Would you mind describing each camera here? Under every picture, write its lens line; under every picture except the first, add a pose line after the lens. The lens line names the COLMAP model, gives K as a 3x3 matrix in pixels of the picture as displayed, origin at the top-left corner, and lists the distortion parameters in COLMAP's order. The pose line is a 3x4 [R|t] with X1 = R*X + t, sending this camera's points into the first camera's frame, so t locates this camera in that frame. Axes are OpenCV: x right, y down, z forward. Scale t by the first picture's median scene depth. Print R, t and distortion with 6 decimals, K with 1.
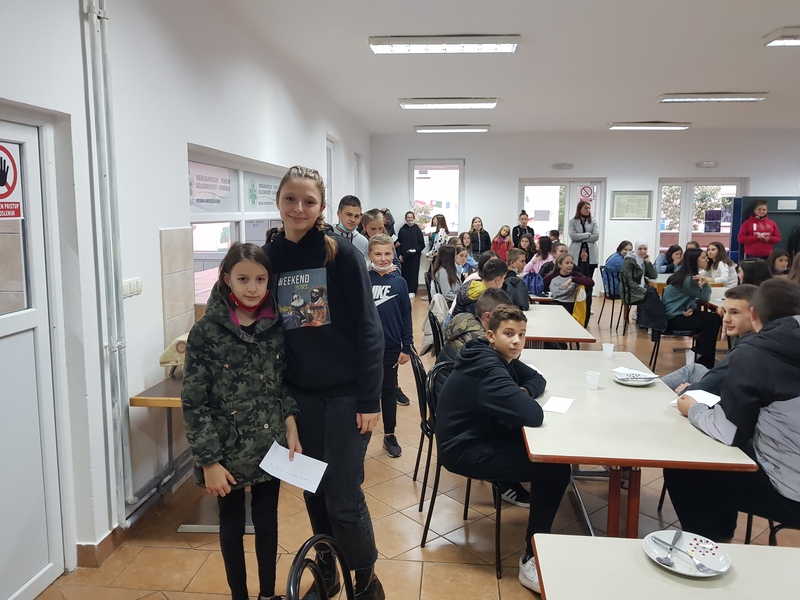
lens RADIAL K [[629.7, 0, 394.6], [0, 629.7, 284.2], [0, 0, 1]] dist [0.036961, -0.063100]
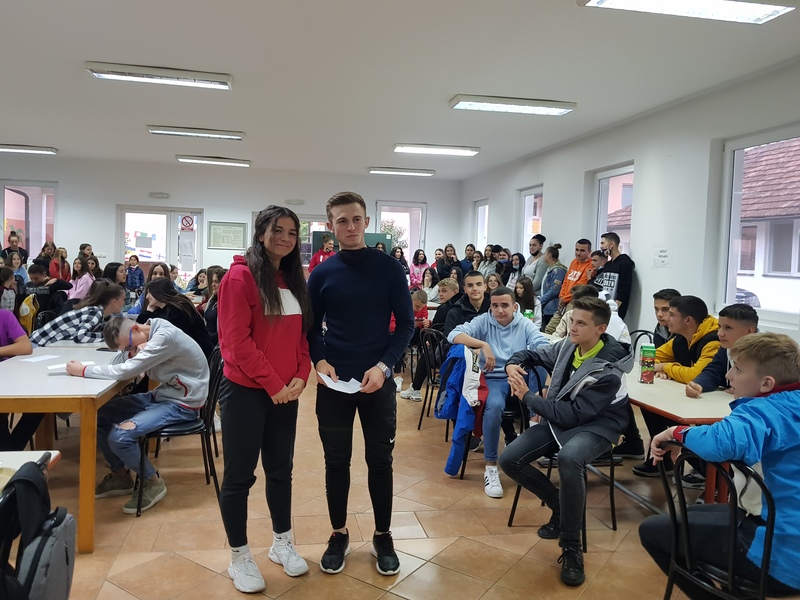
lens RADIAL K [[629.7, 0, 389.1], [0, 629.7, 282.0], [0, 0, 1]] dist [0.036961, -0.063100]
pose [[0.956081, 0.019241, 0.292470, 0.983289], [0.000978, 0.997628, -0.068829, 0.077387], [-0.293101, 0.066092, 0.953794, -0.254417]]
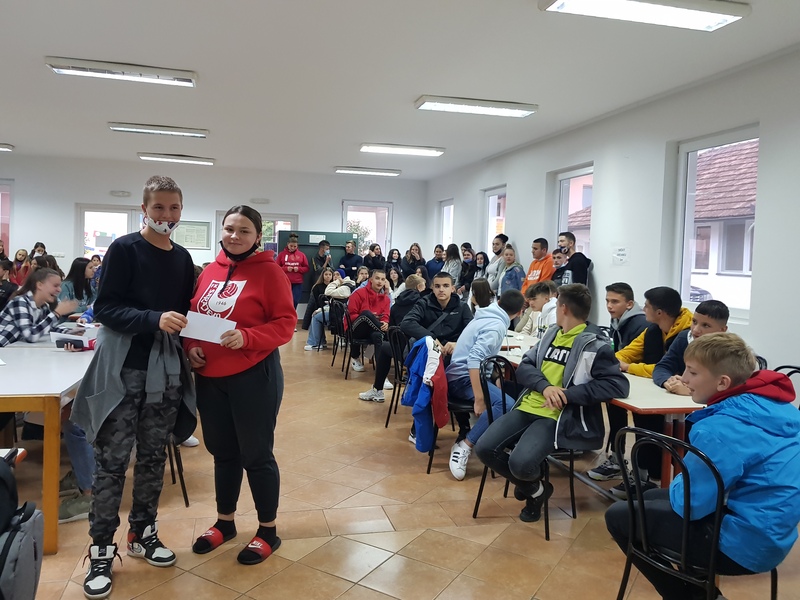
lens RADIAL K [[629.7, 0, 391.8], [0, 629.7, 280.4], [0, 0, 1]] dist [0.036961, -0.063100]
pose [[0.937375, 0.017116, 0.347902, 0.977774], [0.008252, 0.997420, -0.071306, 0.082640], [-0.348225, 0.069712, 0.934815, -0.265158]]
